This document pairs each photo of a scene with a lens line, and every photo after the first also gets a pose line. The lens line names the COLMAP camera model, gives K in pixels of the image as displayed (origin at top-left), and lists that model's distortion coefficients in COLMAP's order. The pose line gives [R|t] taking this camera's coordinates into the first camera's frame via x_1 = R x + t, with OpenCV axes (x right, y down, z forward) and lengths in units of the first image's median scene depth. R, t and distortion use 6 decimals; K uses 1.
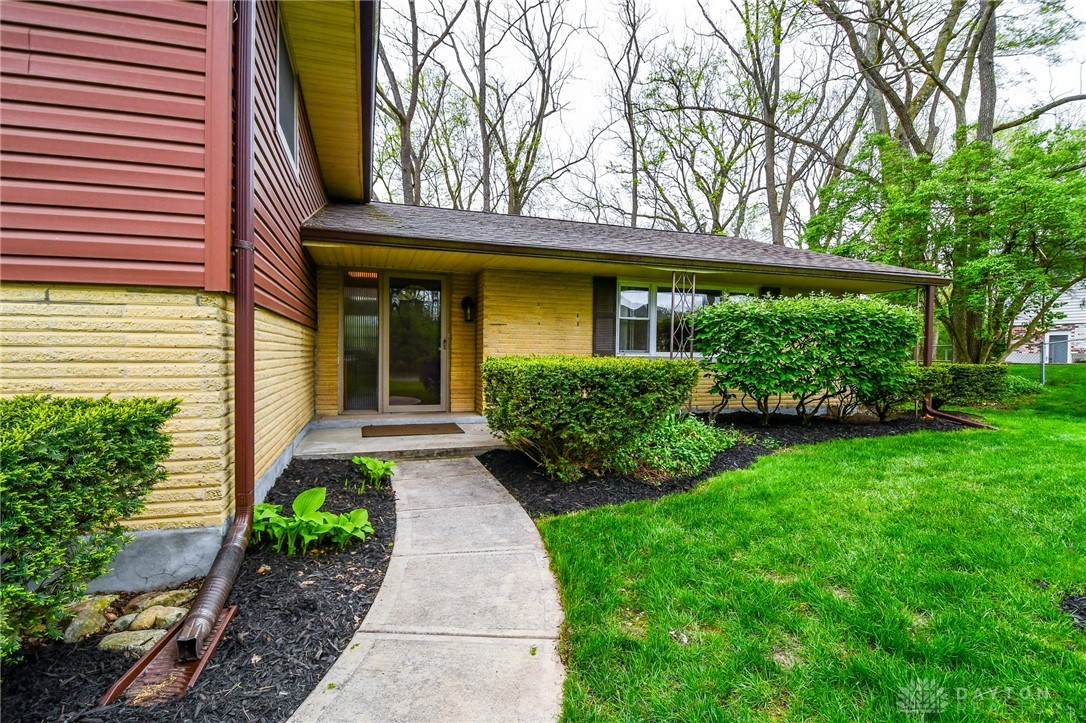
lens RADIAL K [[478.8, 0, 548.5], [0, 478.8, 358.7], [0, 0, 1]] dist [-0.004495, -0.005420]
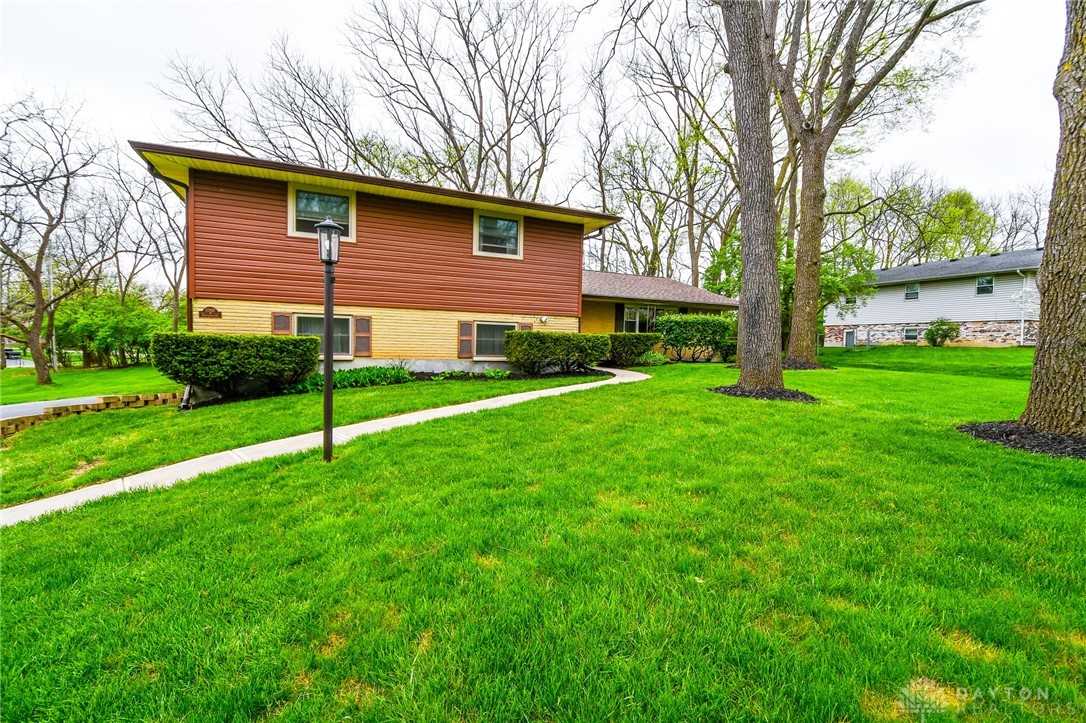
lens RADIAL K [[478.8, 0, 542.0], [0, 478.8, 367.0], [0, 0, 1]] dist [-0.004495, -0.005420]
pose [[0.992510, 0.006441, 0.121997, -0.227275], [-0.010072, 0.999524, 0.029173, 0.035520], [-0.121751, -0.030183, 0.992102, -0.556729]]
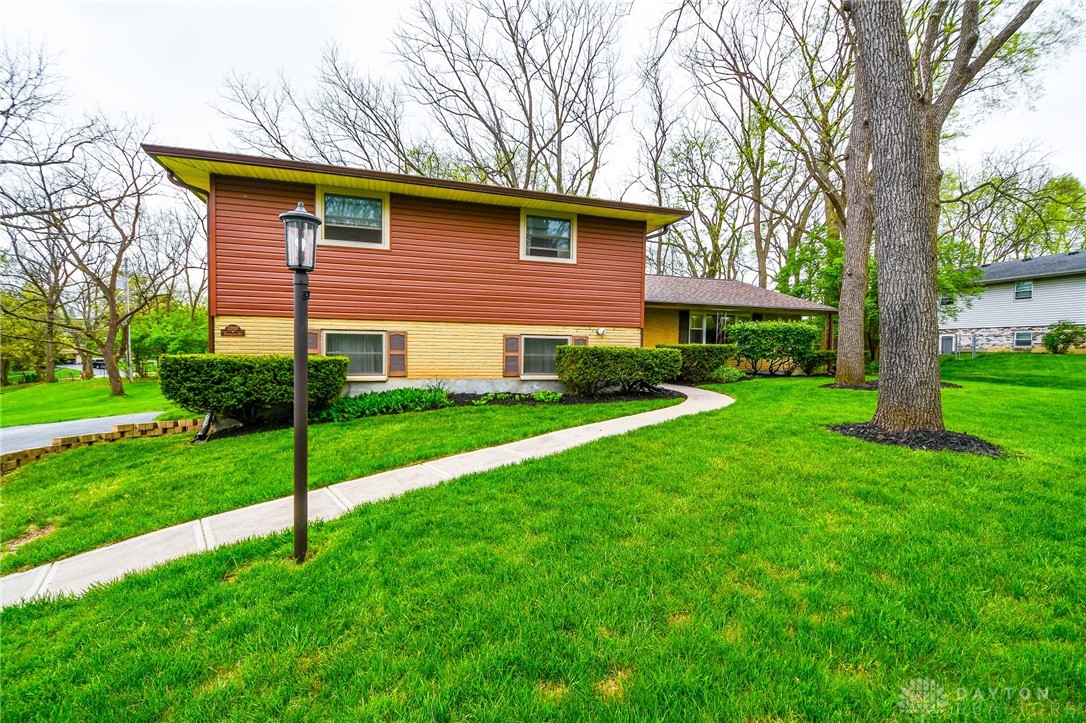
lens RADIAL K [[478.8, 0, 541.8], [0, 478.8, 363.6], [0, 0, 1]] dist [-0.004495, -0.005420]
pose [[0.999880, 0.003079, 0.015198, -0.224082], [-0.003234, 0.999943, 0.010184, 0.021959], [-0.015166, -0.010232, 0.999833, -0.473535]]
